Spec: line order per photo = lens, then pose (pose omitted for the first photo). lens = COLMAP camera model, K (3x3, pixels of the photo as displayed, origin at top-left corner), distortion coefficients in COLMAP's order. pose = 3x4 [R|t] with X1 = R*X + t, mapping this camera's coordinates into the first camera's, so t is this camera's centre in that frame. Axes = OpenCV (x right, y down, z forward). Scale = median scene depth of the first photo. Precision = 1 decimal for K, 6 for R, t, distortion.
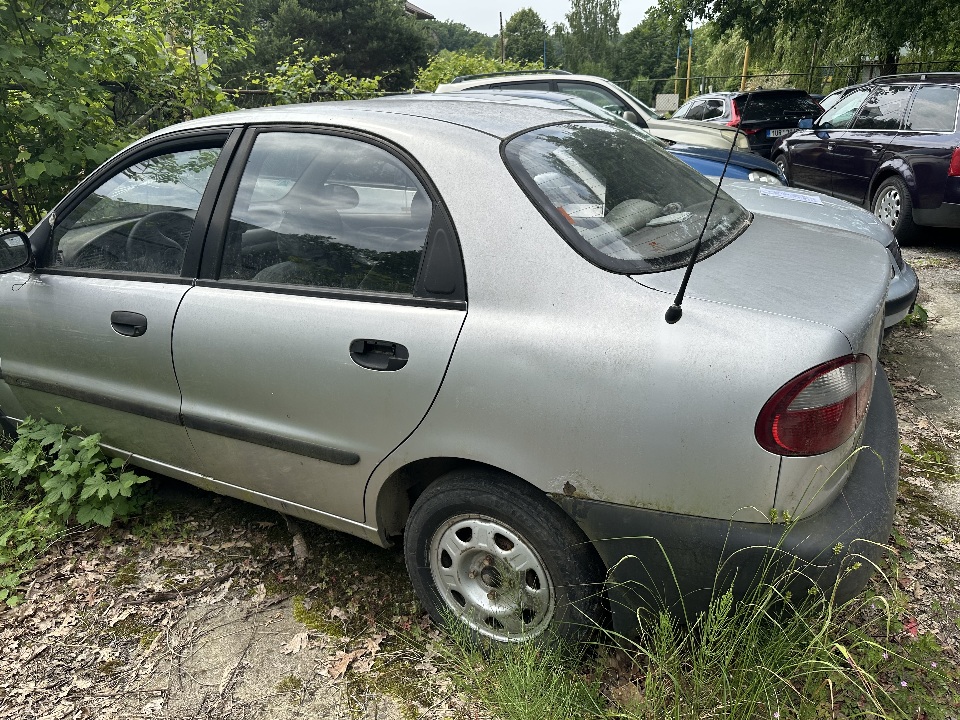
lens RADIAL K [[682.0, 0, 480.0], [0, 682.0, 360.0], [0, 0, 1]] dist [0.003519, -0.025999]
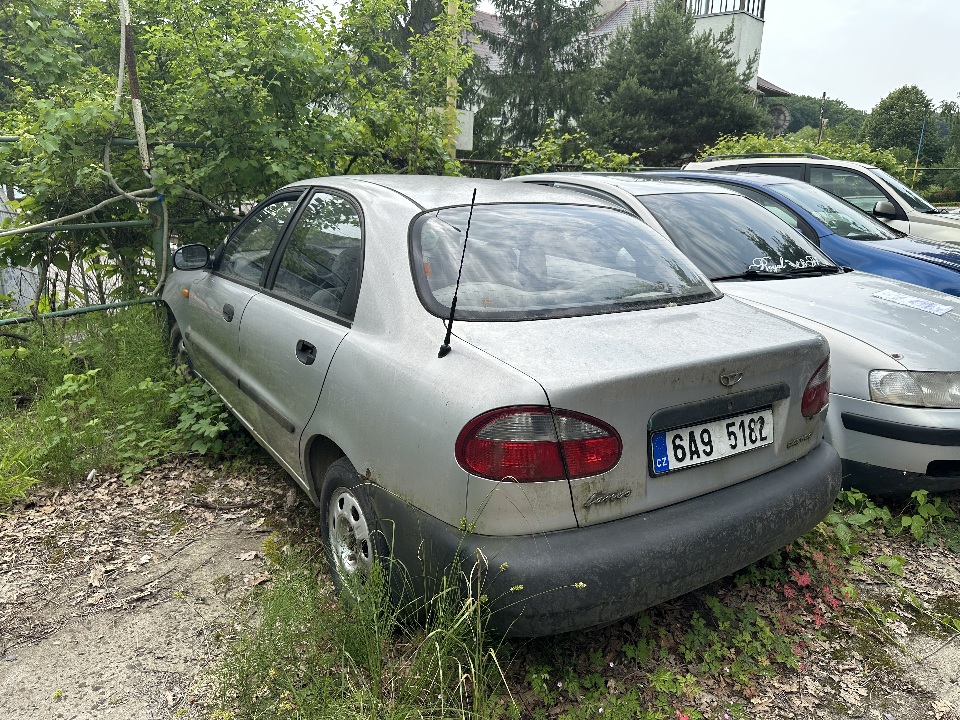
lens RADIAL K [[677.6, 0, 480.0], [0, 677.6, 360.0], [0, 0, 1]] dist [0.060169, -0.087240]
pose [[0.880738, 0.174005, -0.440480, 0.727784], [-0.214171, 0.975861, -0.042733, -0.008899], [0.422412, 0.131975, 0.896745, -0.078580]]
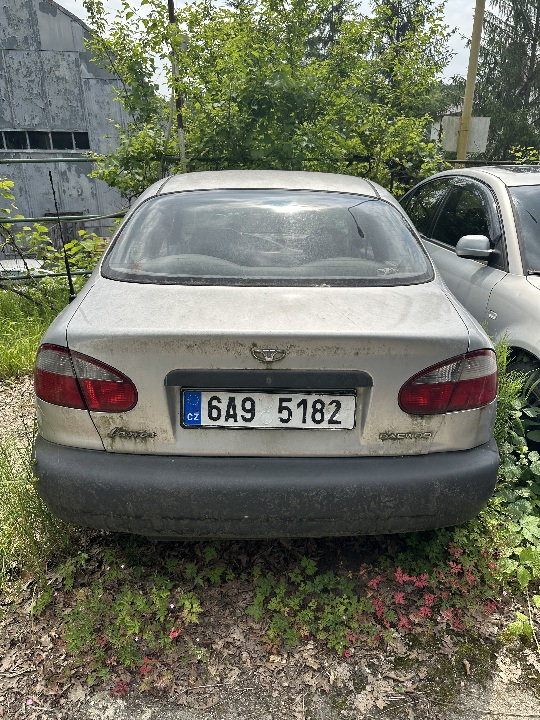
lens RADIAL K [[508.2, 0, 270.0], [0, 508.2, 360.0], [0, 0, 1]] dist [0.060169, -0.087240]
pose [[0.481360, 0.318007, -0.816801, 1.260363], [-0.321236, 0.931032, 0.173168, -0.233381], [0.815537, 0.179029, 0.550317, 0.560579]]
